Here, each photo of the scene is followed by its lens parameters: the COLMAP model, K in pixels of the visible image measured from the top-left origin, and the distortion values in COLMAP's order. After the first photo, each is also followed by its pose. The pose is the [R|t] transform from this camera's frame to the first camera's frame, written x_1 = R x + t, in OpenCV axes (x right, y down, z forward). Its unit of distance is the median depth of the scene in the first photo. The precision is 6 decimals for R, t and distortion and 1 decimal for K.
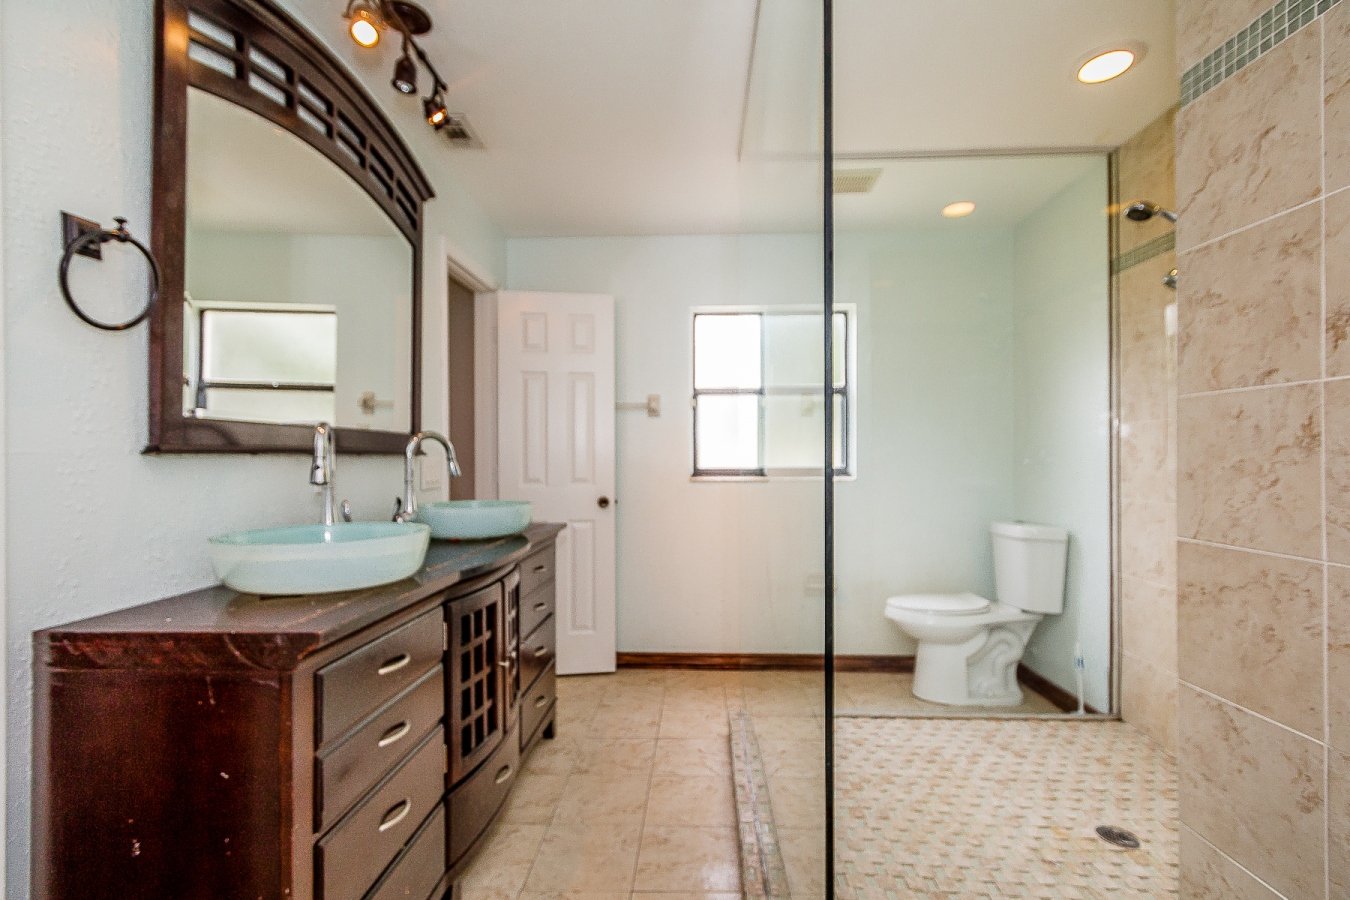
lens RADIAL K [[619.0, 0, 676.4], [0, 619.0, 453.9], [0, 0, 1]] dist [0.001168, 0.000108]
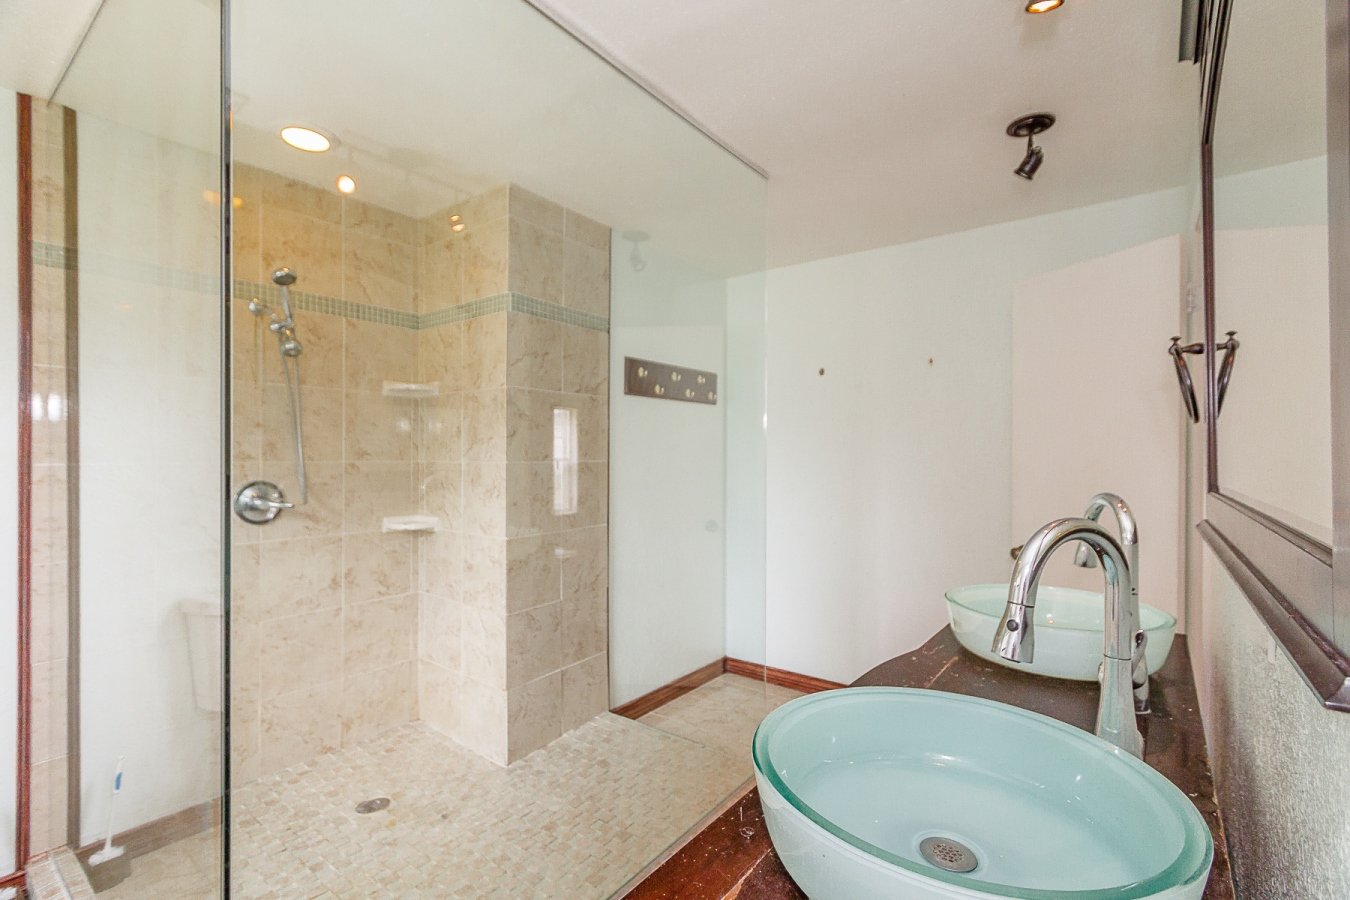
lens RADIAL K [[619.0, 0, 666.4], [0, 619.0, 451.0], [0, 0, 1]] dist [0.001168, 0.000108]
pose [[-0.819562, 0.002719, 0.572983, -0.698233], [-0.003135, 0.999953, -0.009228, -0.119950], [-0.572981, -0.009360, -0.819515, 2.441324]]
